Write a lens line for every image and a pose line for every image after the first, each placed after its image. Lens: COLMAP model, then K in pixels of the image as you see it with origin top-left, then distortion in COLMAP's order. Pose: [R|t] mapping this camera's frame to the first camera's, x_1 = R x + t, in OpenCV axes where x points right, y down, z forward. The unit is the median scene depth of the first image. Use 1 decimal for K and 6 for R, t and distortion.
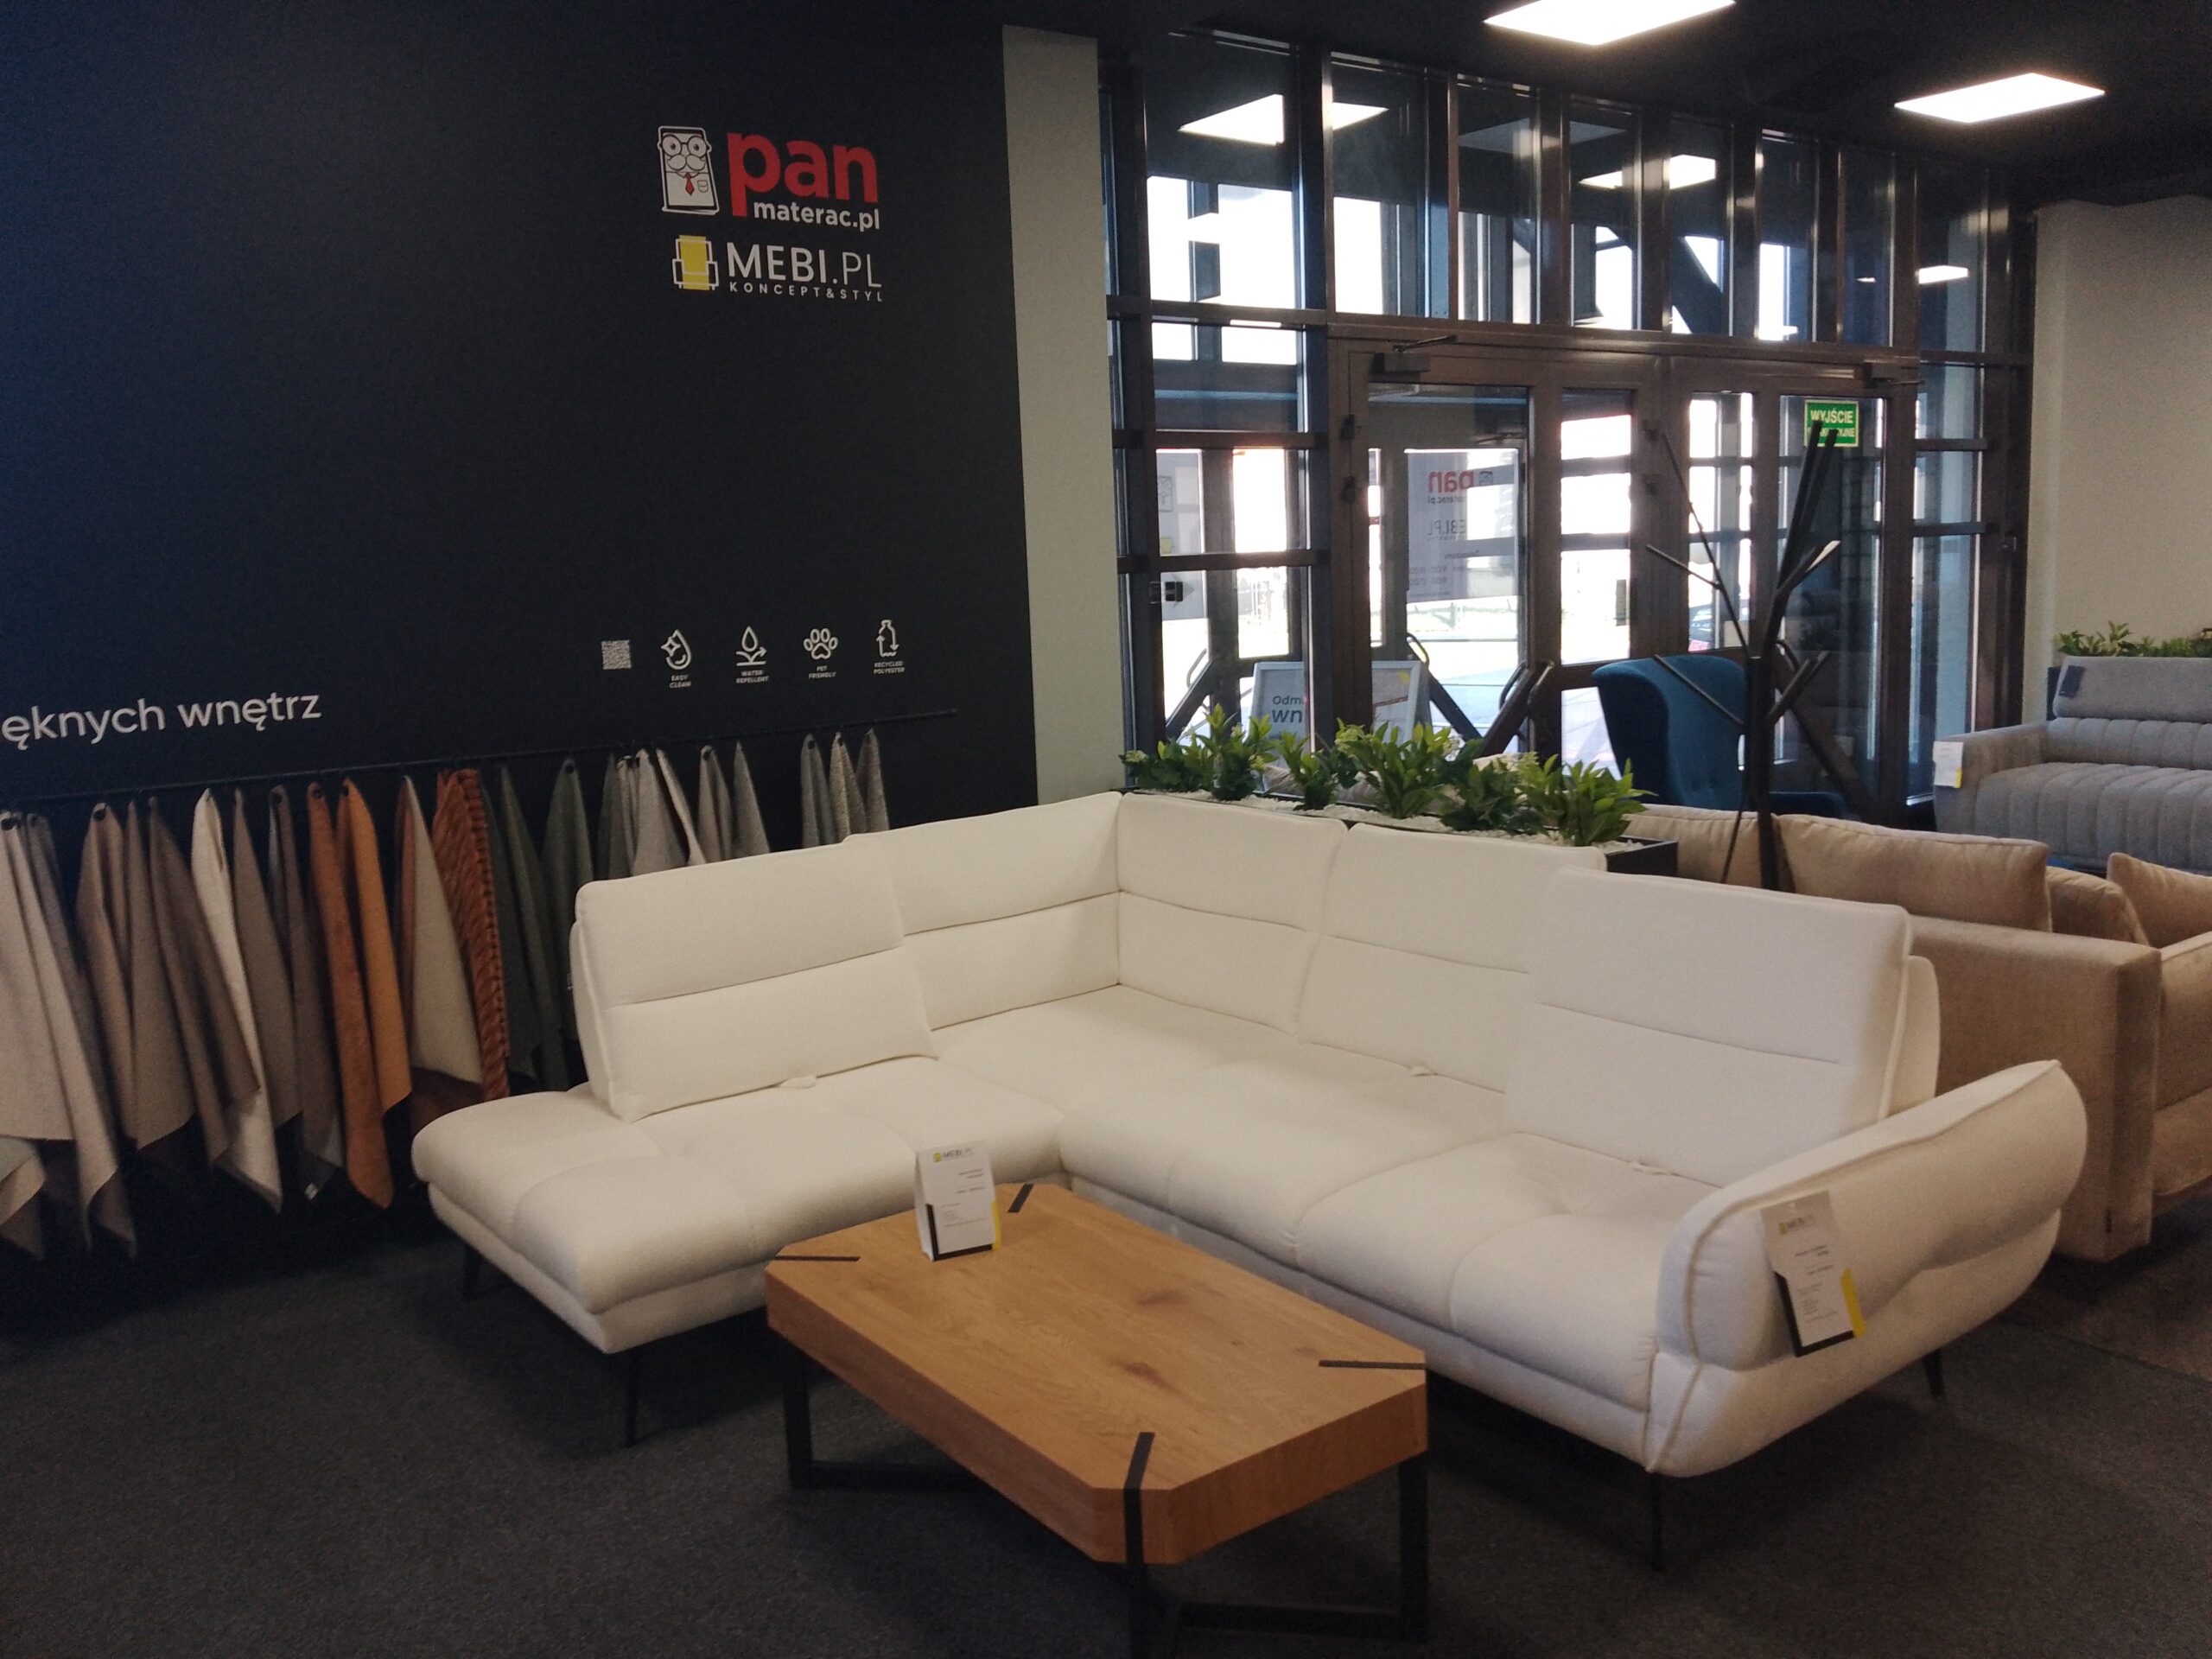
lens RADIAL K [[1776.8, 0, 1106.0], [0, 1776.8, 829.5], [0, 0, 1]] dist [0.086694, -0.181548]
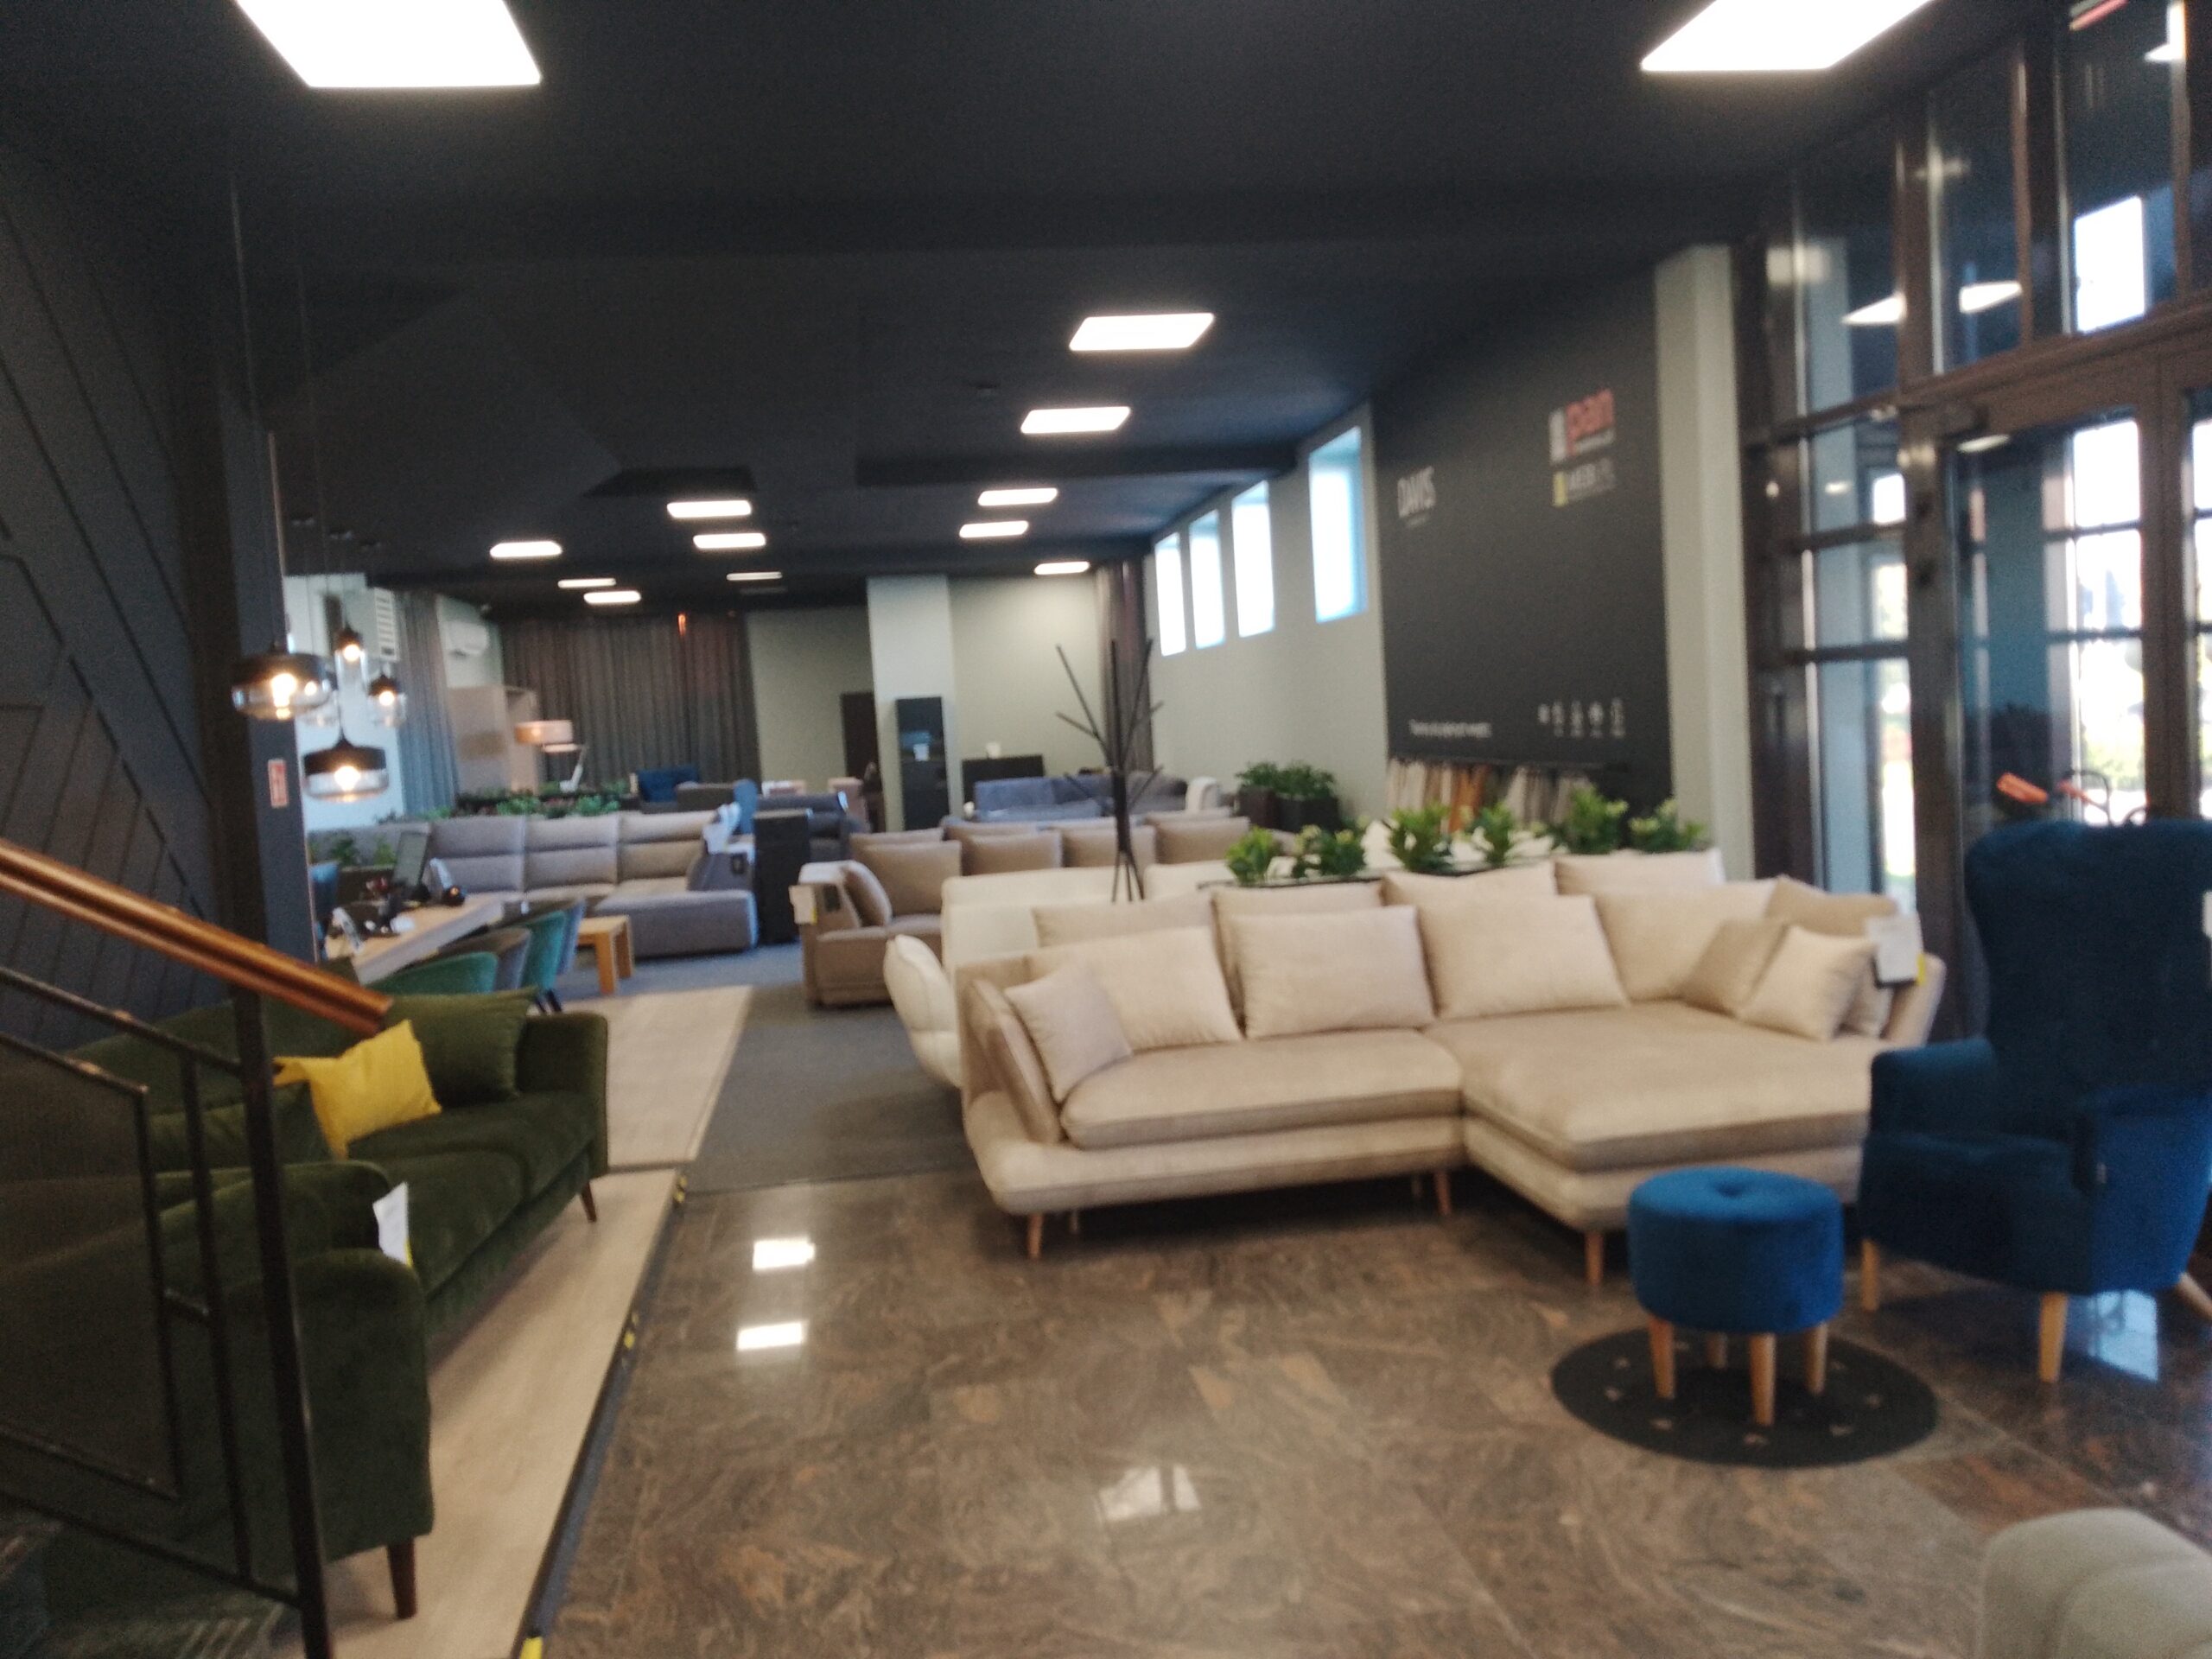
lens RADIAL K [[1776.8, 0, 1106.0], [0, 1776.8, 829.5], [0, 0, 1]] dist [0.086694, -0.181548]
pose [[-0.461876, 0.128929, -0.877524, 1.459149], [-0.049089, 0.984146, 0.170432, -0.257358], [0.885585, 0.121795, -0.448224, 1.374581]]
